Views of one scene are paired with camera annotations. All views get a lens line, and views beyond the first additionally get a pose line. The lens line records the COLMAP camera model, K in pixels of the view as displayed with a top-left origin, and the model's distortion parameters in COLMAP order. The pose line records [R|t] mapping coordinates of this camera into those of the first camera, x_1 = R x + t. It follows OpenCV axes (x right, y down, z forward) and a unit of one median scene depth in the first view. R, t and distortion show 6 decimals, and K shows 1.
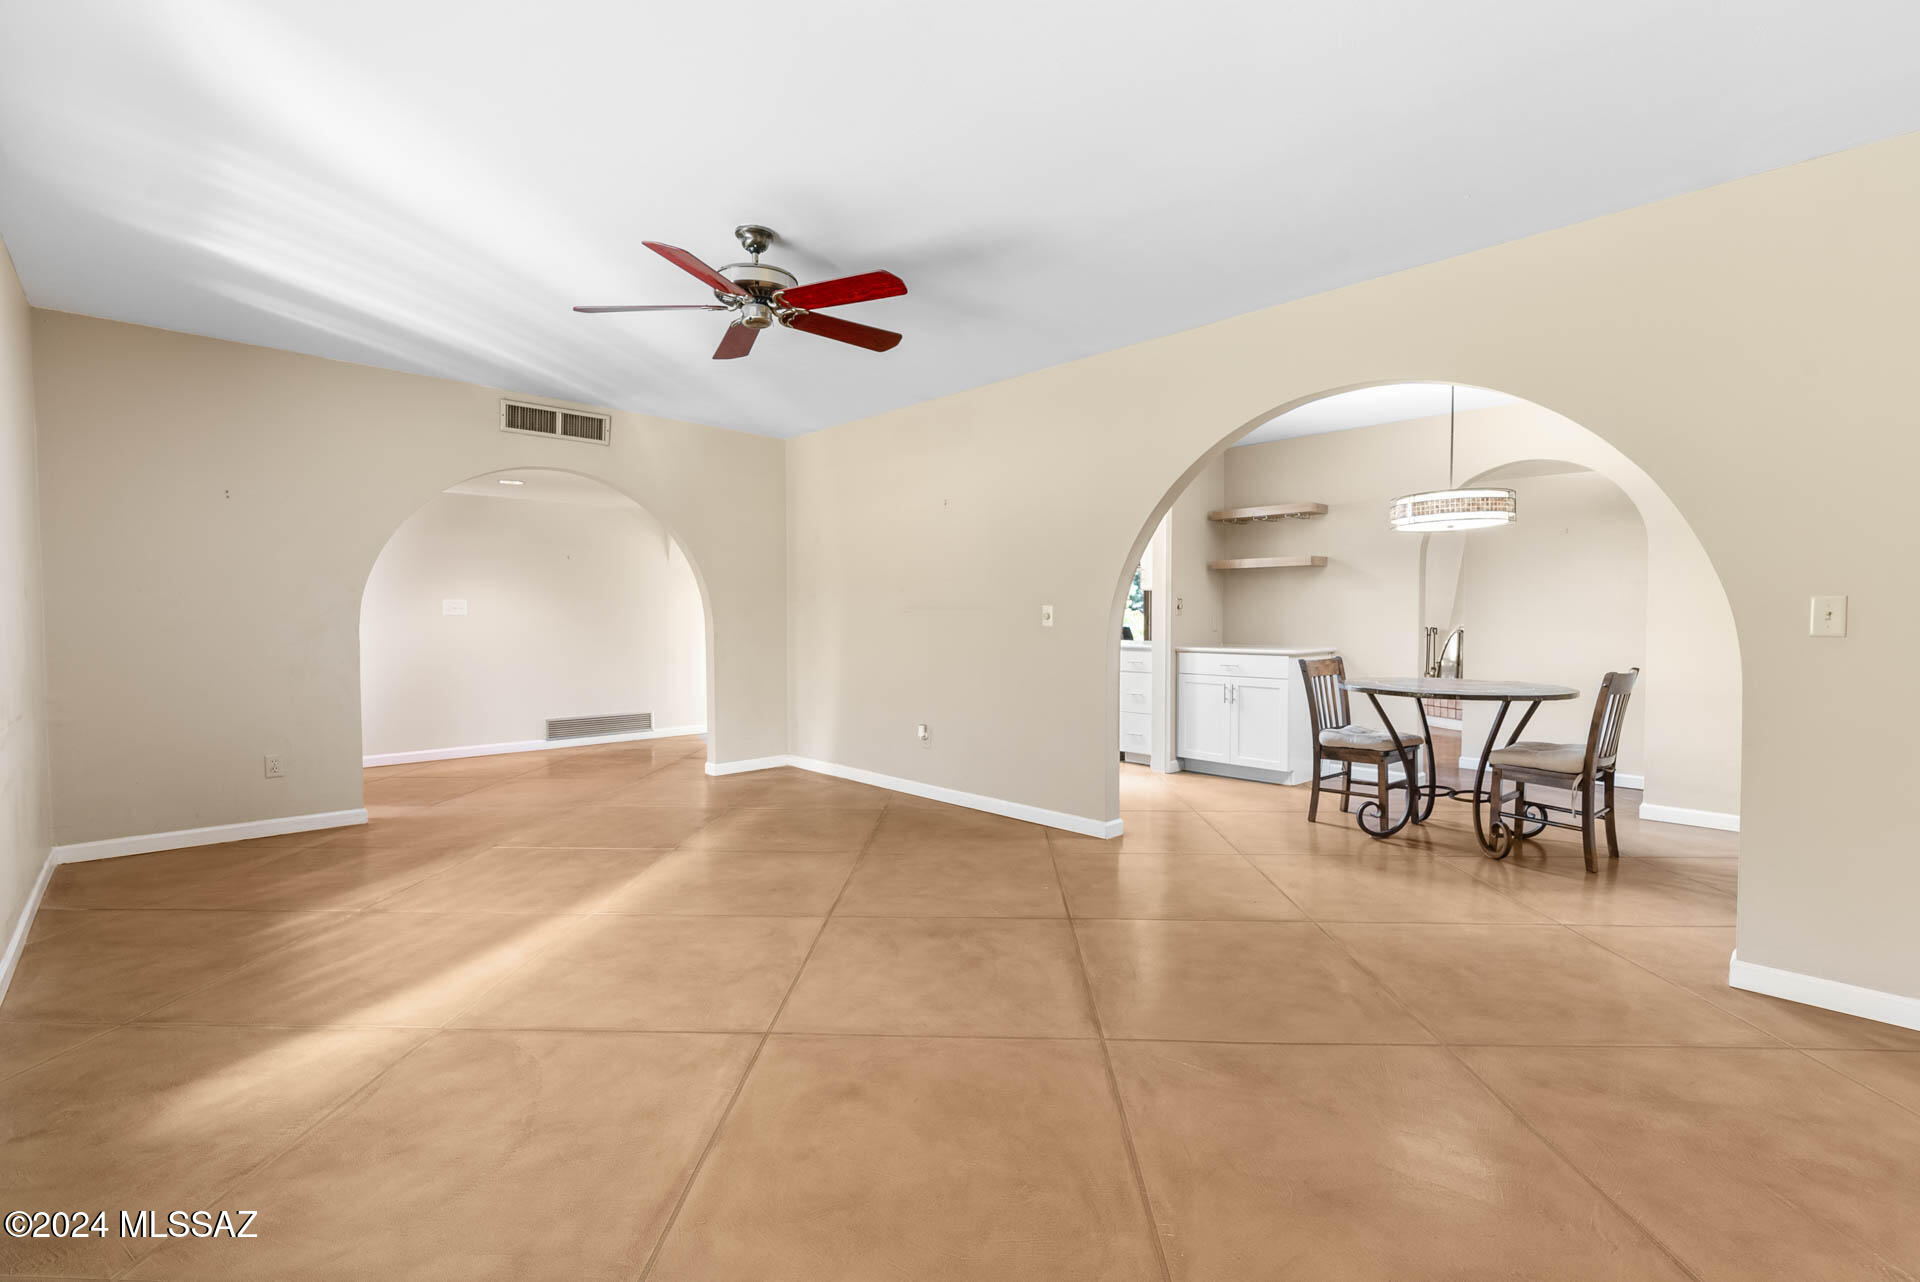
lens RADIAL K [[876.0, 0, 948.7], [0, 876.0, 636.5], [0, 0, 1]] dist [-0.008224, 0.003425]
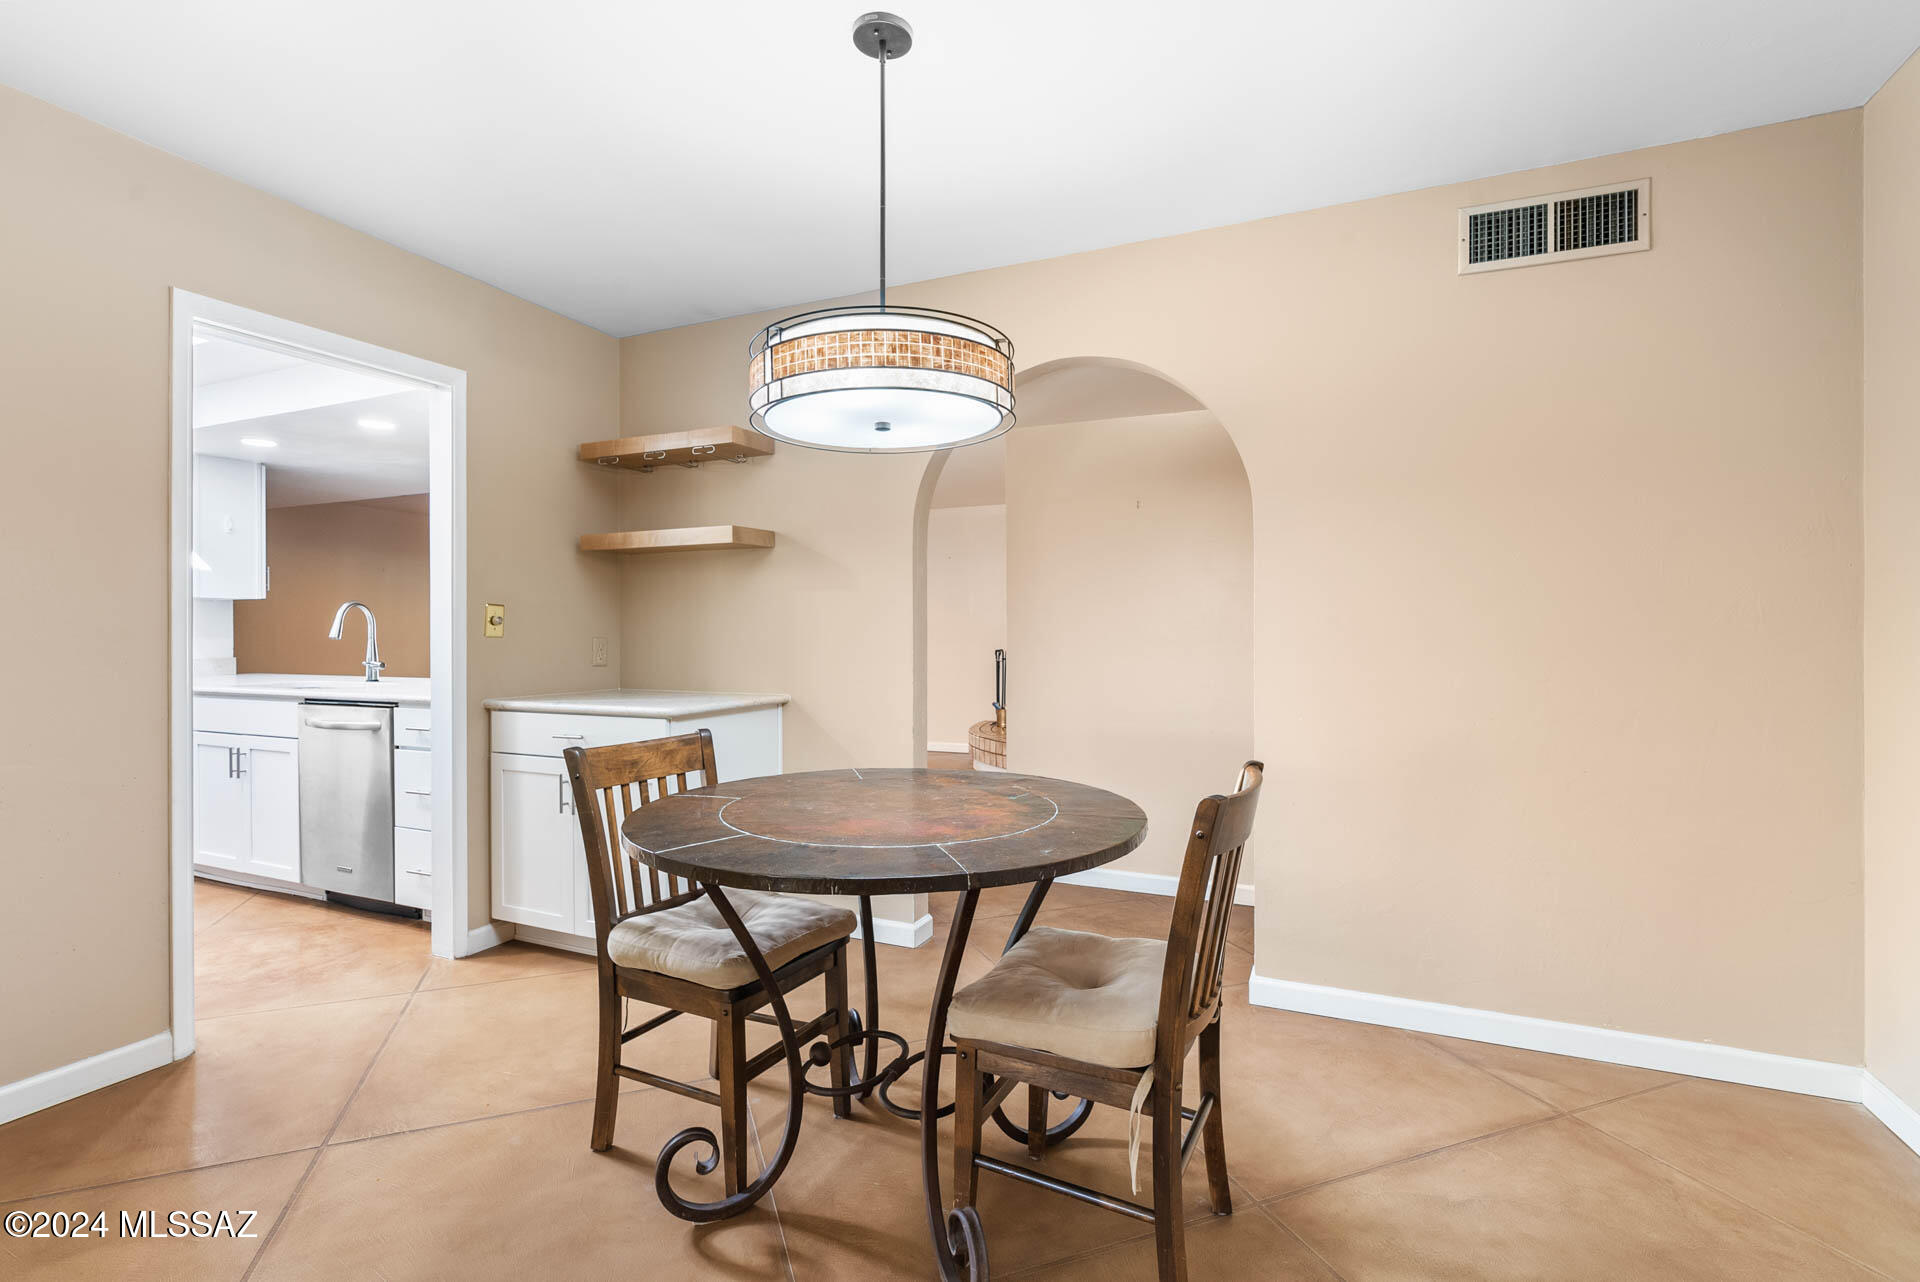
lens RADIAL K [[876.0, 0, 962.5], [0, 876.0, 634.4], [0, 0, 1]] dist [-0.008224, 0.003425]
pose [[0.925042, 0.003103, 0.379853, 0.548460], [0.005698, 0.999741, -0.022042, -0.022001], [-0.379823, 0.022554, 0.924784, 0.735239]]
